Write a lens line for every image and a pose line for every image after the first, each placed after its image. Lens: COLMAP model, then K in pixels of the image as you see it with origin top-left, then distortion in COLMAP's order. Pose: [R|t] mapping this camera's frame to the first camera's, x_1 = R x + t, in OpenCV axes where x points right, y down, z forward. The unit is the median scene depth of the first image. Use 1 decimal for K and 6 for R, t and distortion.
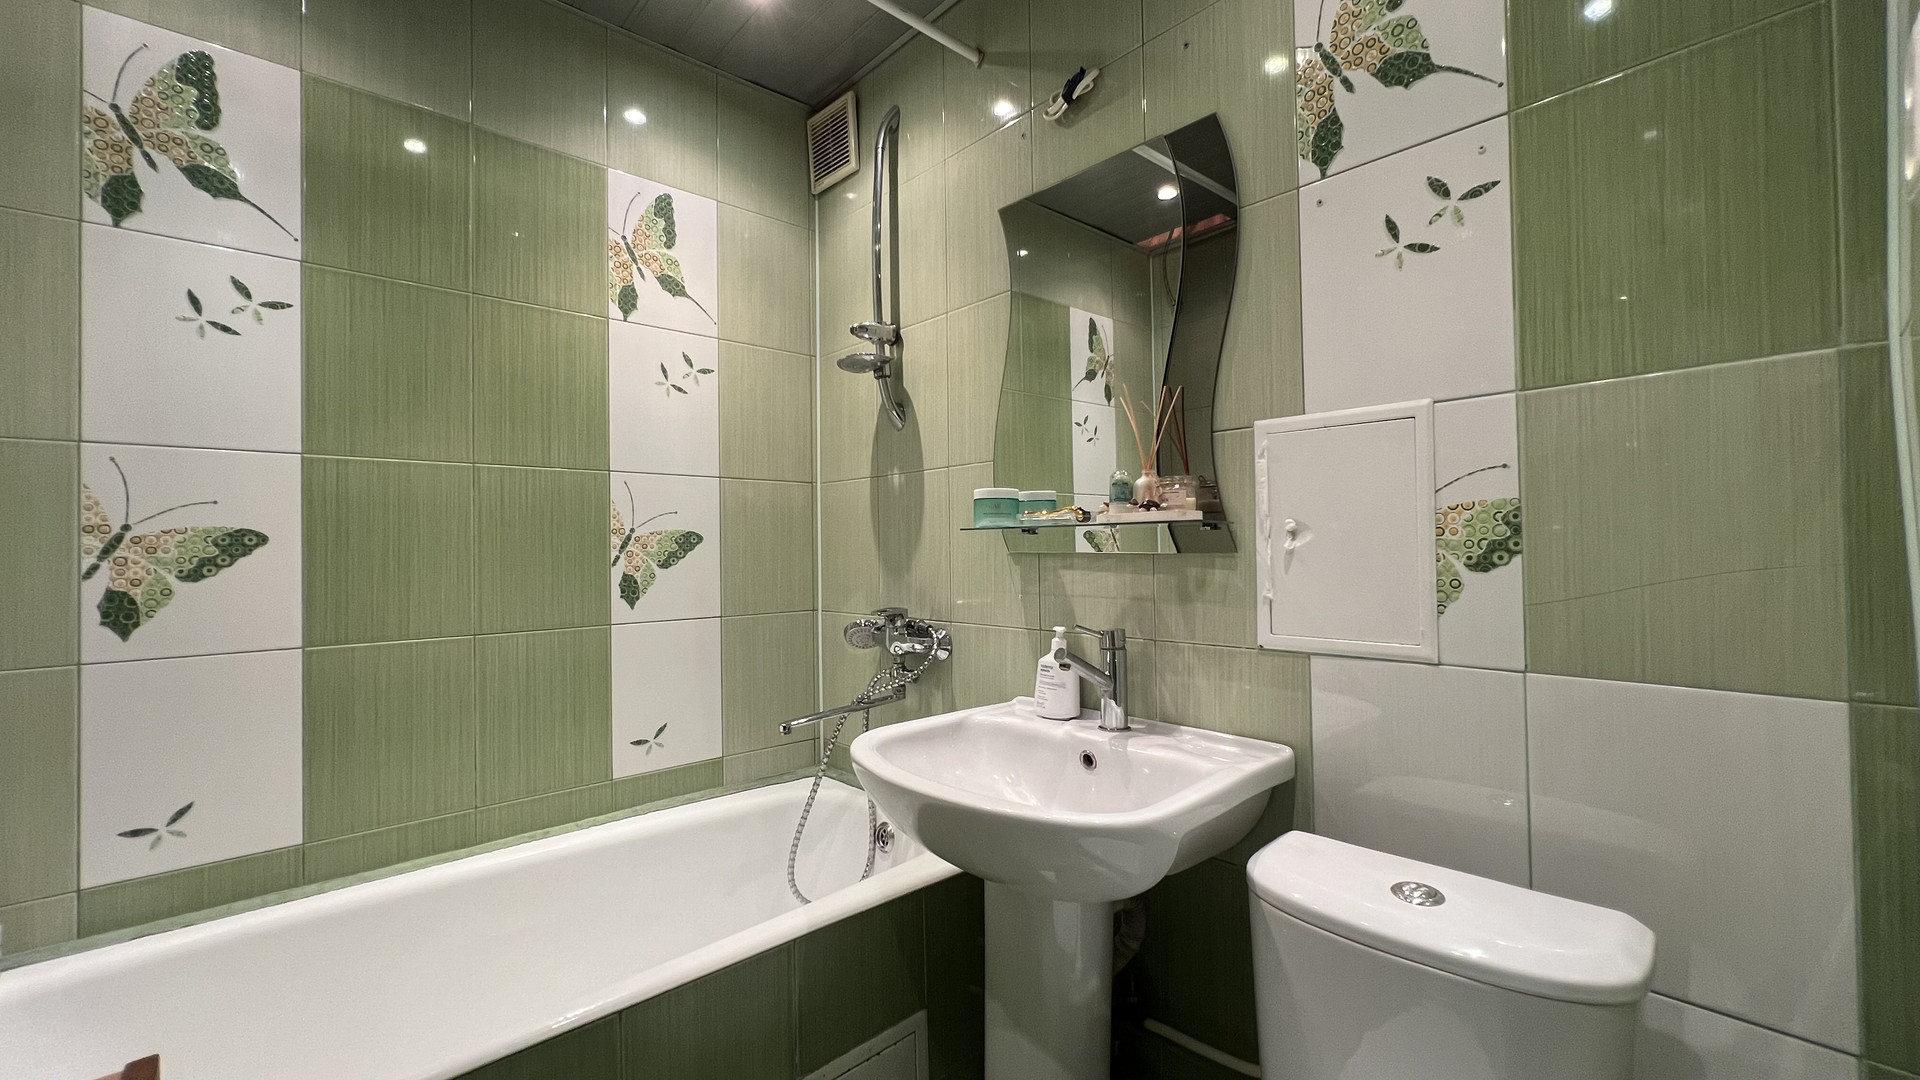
lens RADIAL K [[761.9, 0, 960.0], [0, 761.9, 540.0], [0, 0, 1]] dist [-0.000005, -0.000058]
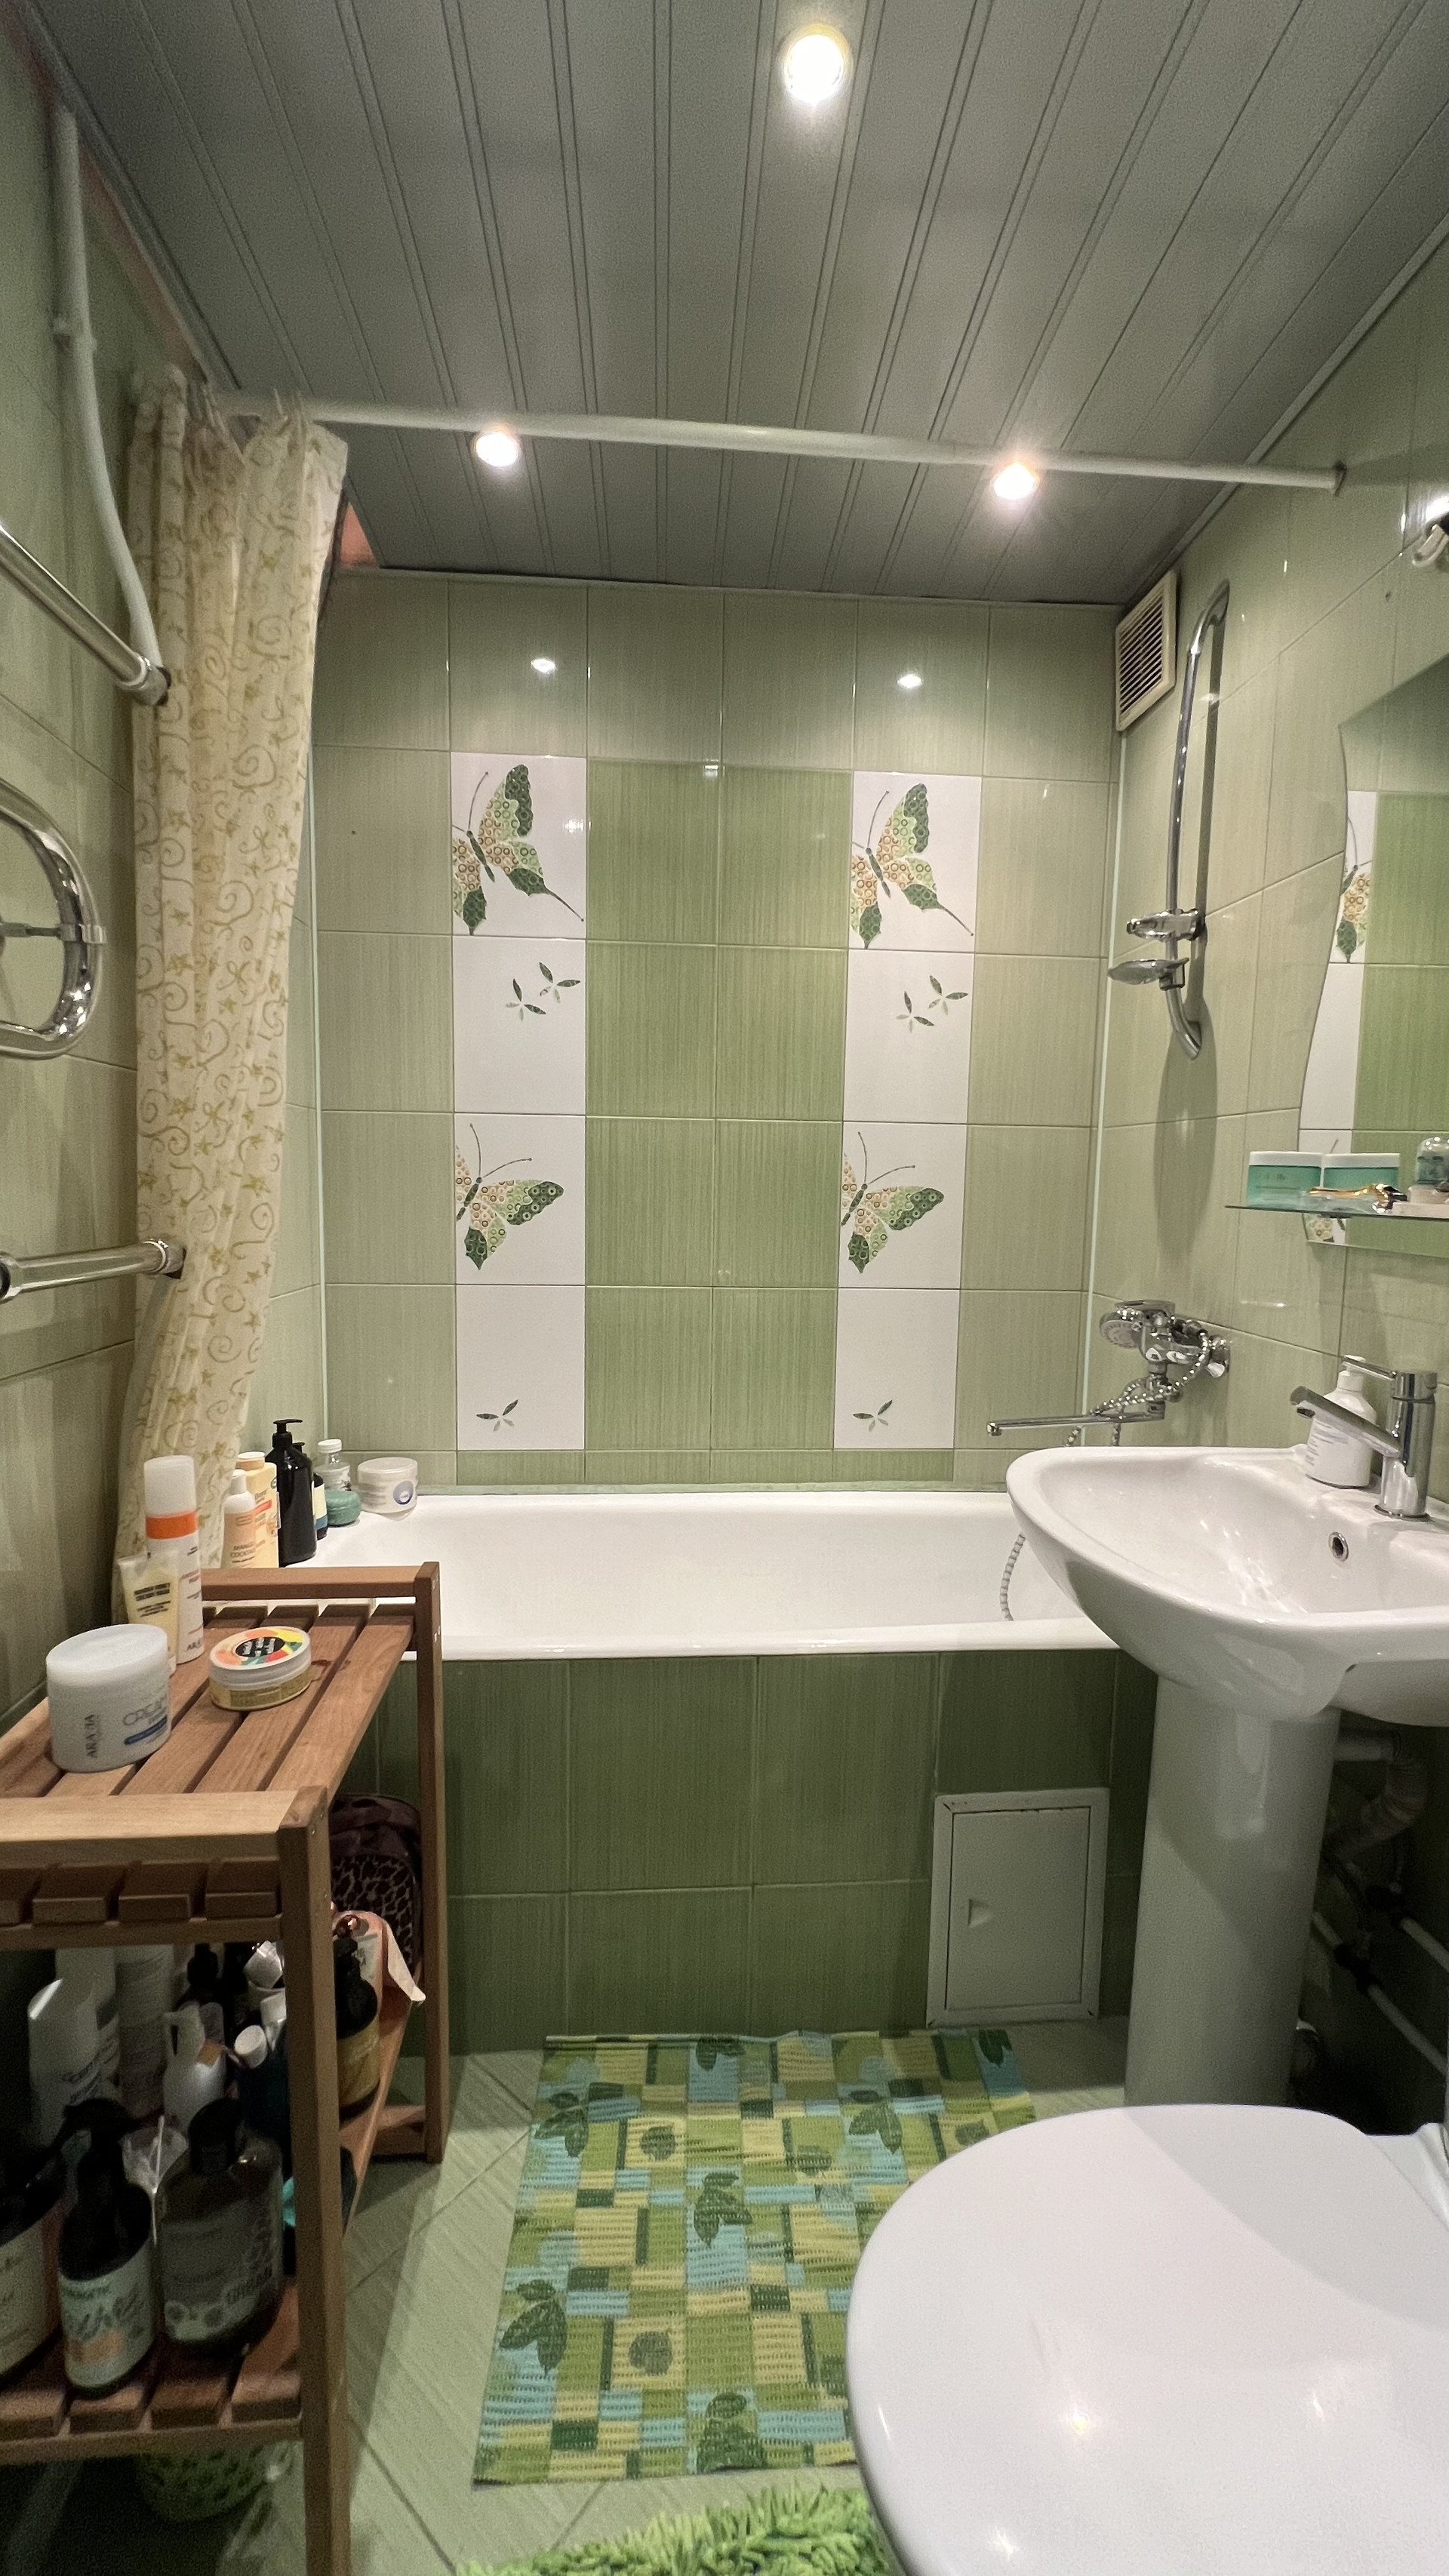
lens RADIAL K [[1014.9, 0, 737.7], [0, 1014.9, 1289.9], [0, 0, 1]] dist [-0.001244, -0.000322]
pose [[0.788880, 0.096071, -0.606992, 0.201699], [-0.022731, 0.991591, 0.127401, -0.042203], [0.614127, -0.086707, 0.784430, -0.052825]]
